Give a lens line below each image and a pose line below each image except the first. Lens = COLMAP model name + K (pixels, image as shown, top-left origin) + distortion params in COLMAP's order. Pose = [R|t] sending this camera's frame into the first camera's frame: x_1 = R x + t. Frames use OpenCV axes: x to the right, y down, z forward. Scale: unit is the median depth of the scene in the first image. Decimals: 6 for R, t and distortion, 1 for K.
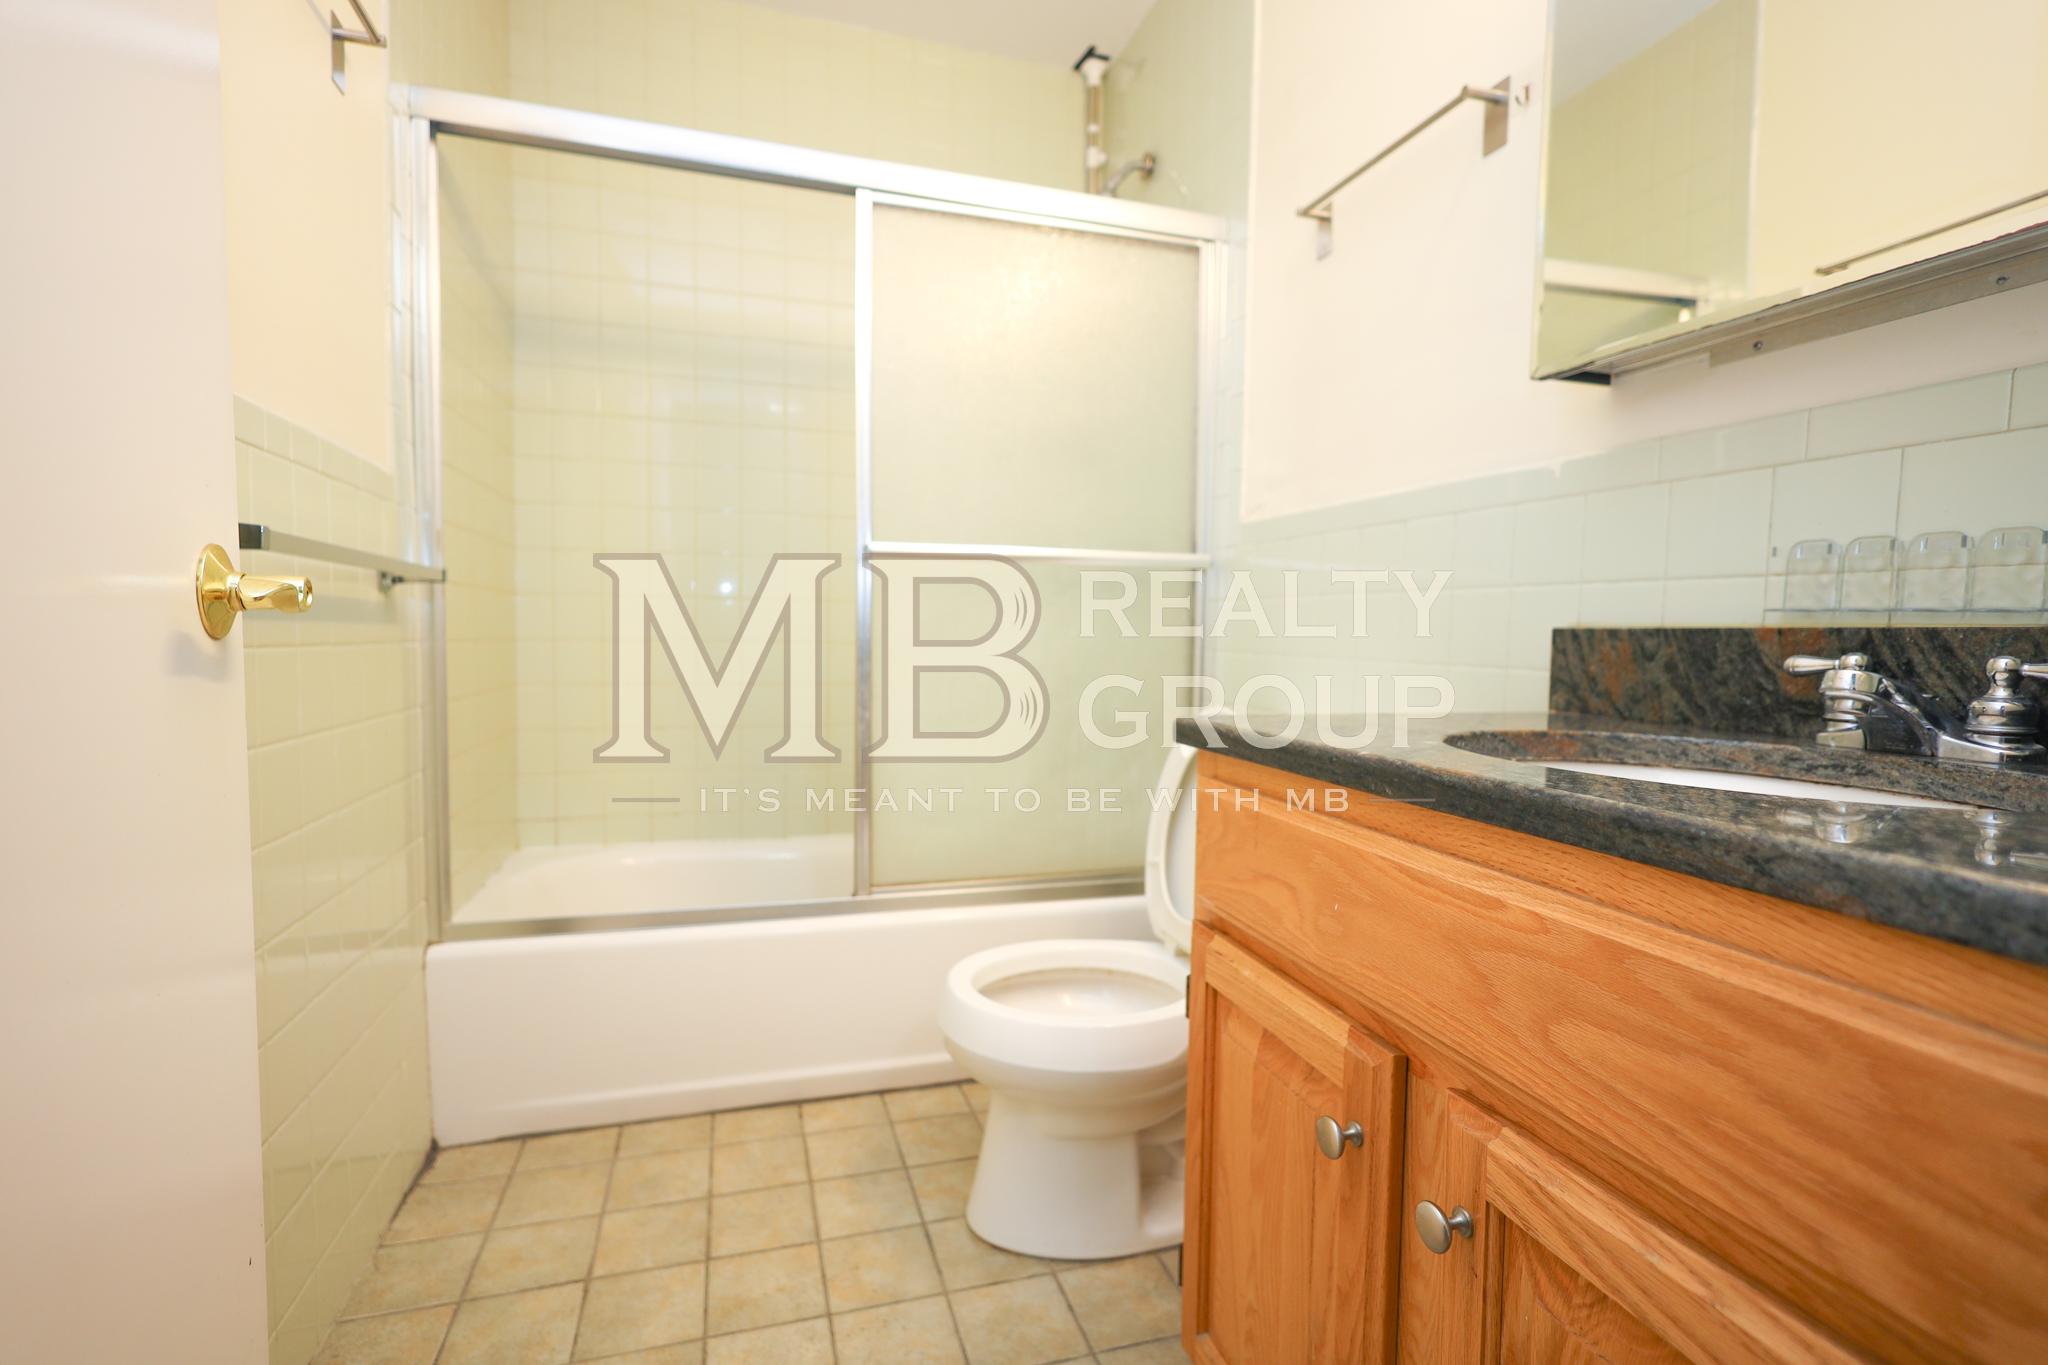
lens RADIAL K [[942.8, 0, 1018.7], [0, 942.8, 669.8], [0, 0, 1]] dist [0.000466, -0.000430]
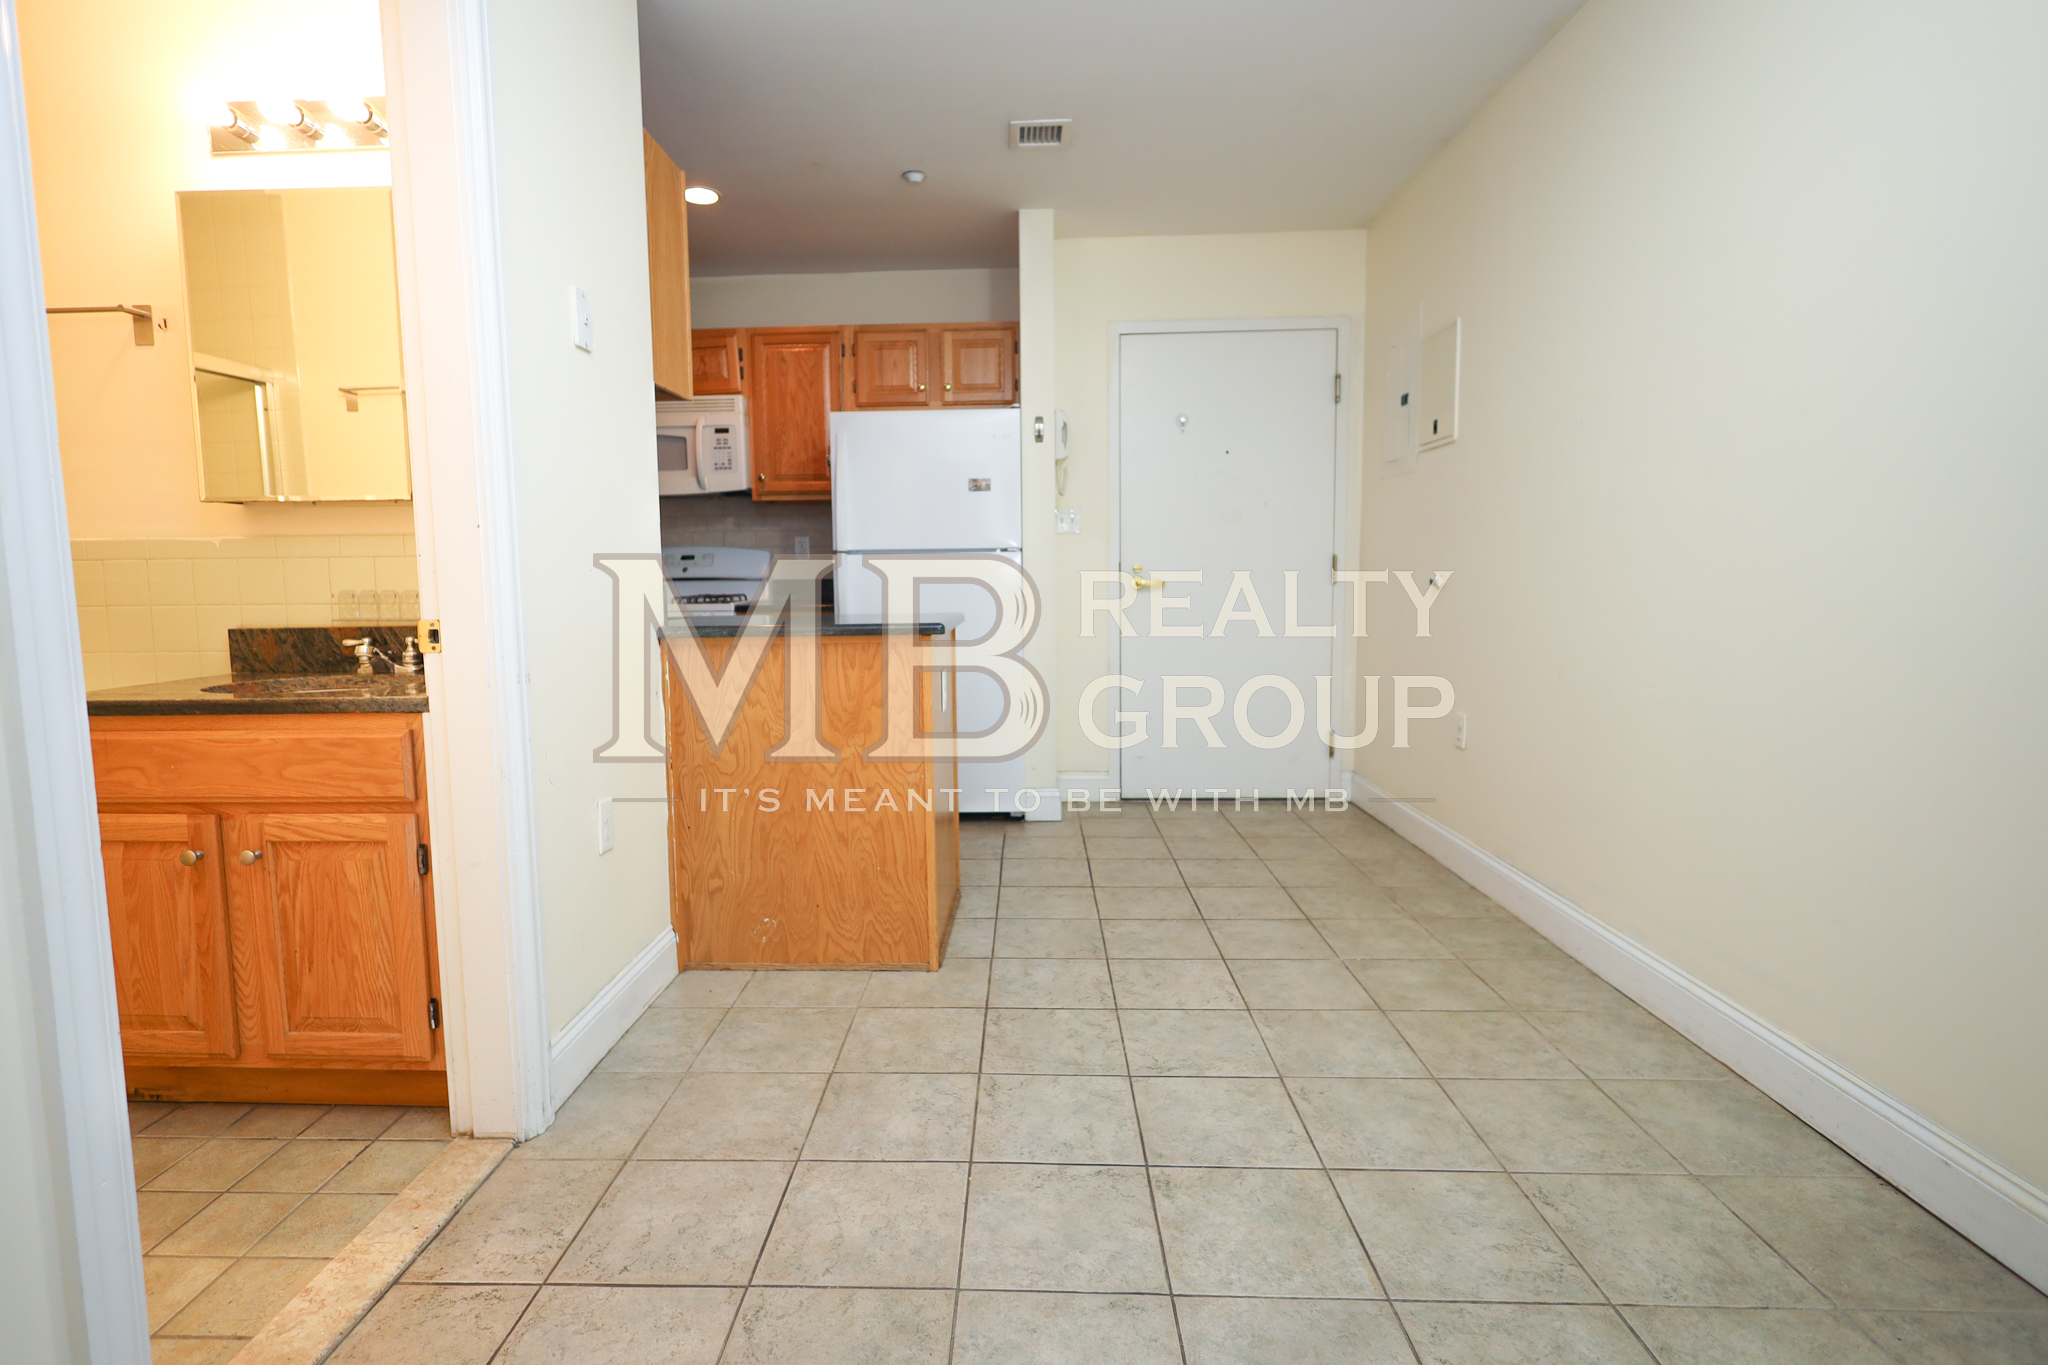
lens RADIAL K [[1025.9, 0, 1024.0], [0, 1025.9, 682.5], [0, 0, 1]] dist [0.000455, 0.000003]
pose [[0.318449, -0.125310, 0.939621, -1.141281], [0.058500, 0.991933, 0.112460, -0.099828], [-0.946133, 0.019155, 0.323210, -1.534004]]
